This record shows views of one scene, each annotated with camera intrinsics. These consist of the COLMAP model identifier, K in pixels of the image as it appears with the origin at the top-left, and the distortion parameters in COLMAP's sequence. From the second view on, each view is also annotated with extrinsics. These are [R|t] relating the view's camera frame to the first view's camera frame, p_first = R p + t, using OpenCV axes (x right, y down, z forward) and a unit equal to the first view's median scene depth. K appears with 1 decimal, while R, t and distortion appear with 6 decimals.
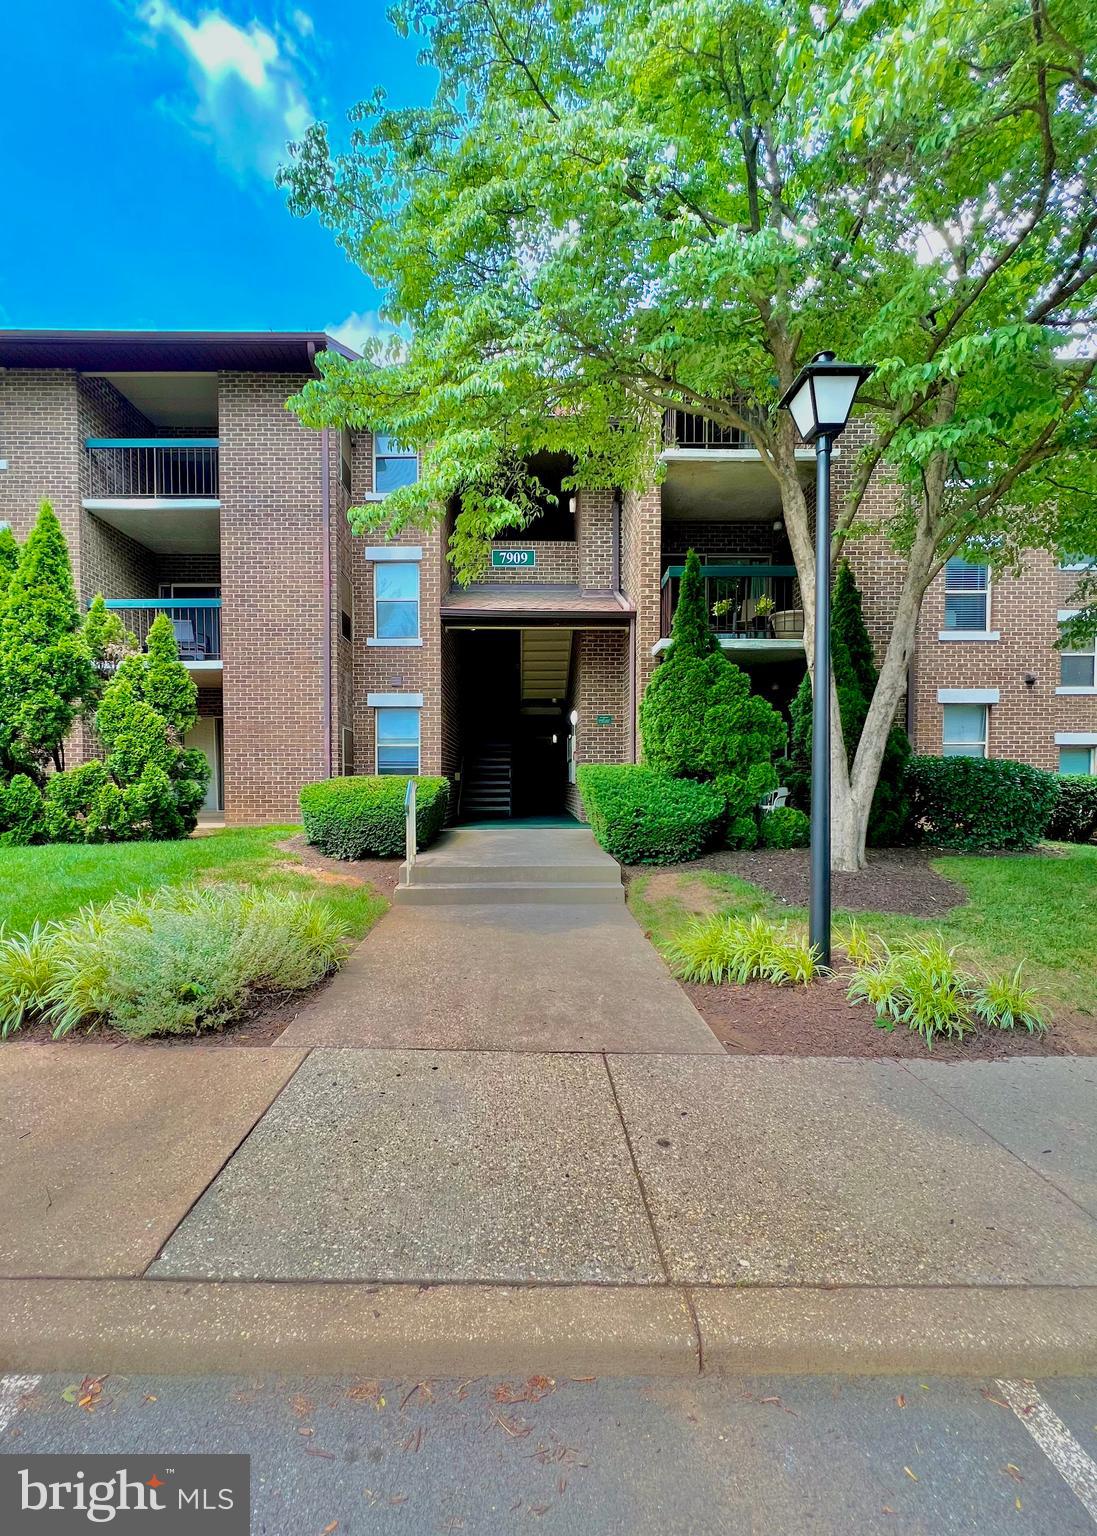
lens RADIAL K [[604.6, 0, 522.8], [0, 604.6, 788.5], [0, 0, 1]] dist [0.001007, 0.000014]
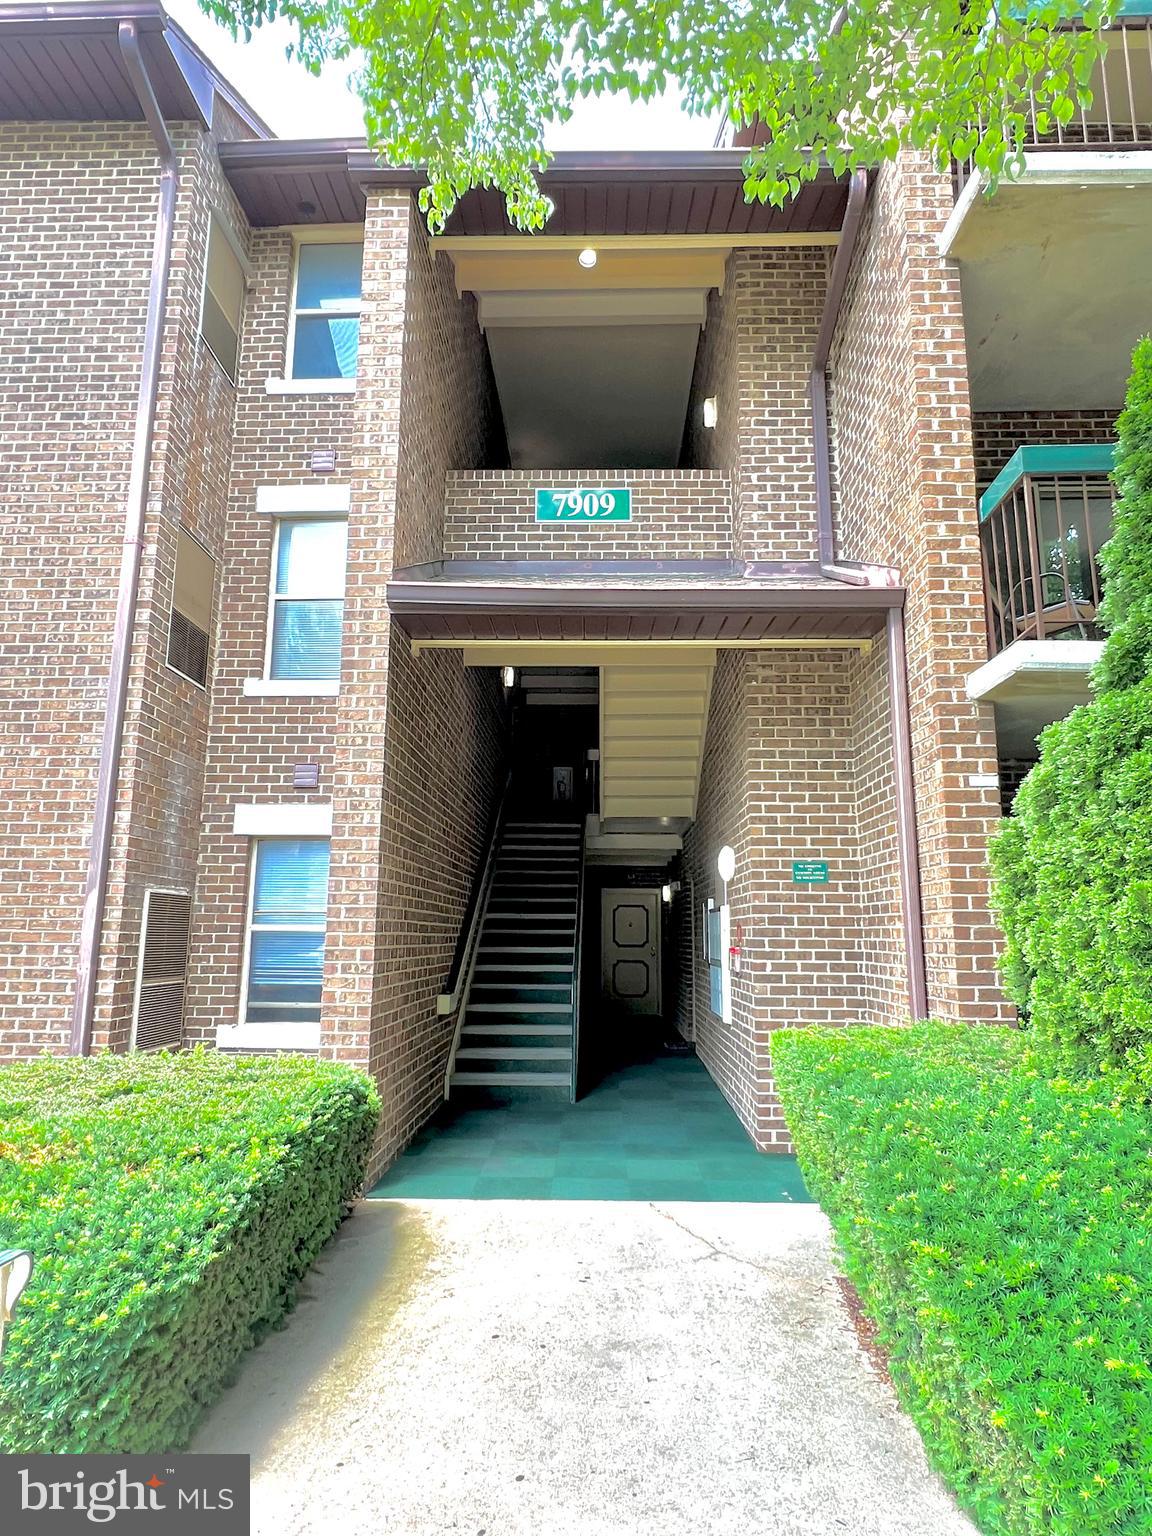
lens RADIAL K [[898.7, 0, 577.8], [0, 898.7, 769.2], [0, 0, 1]] dist [0.001139, -0.000020]
pose [[0.999486, 0.002782, -0.031928, 0.002656], [-0.009093, 0.979903, -0.199265, -0.067707], [0.030732, 0.199453, 0.979425, 0.449869]]
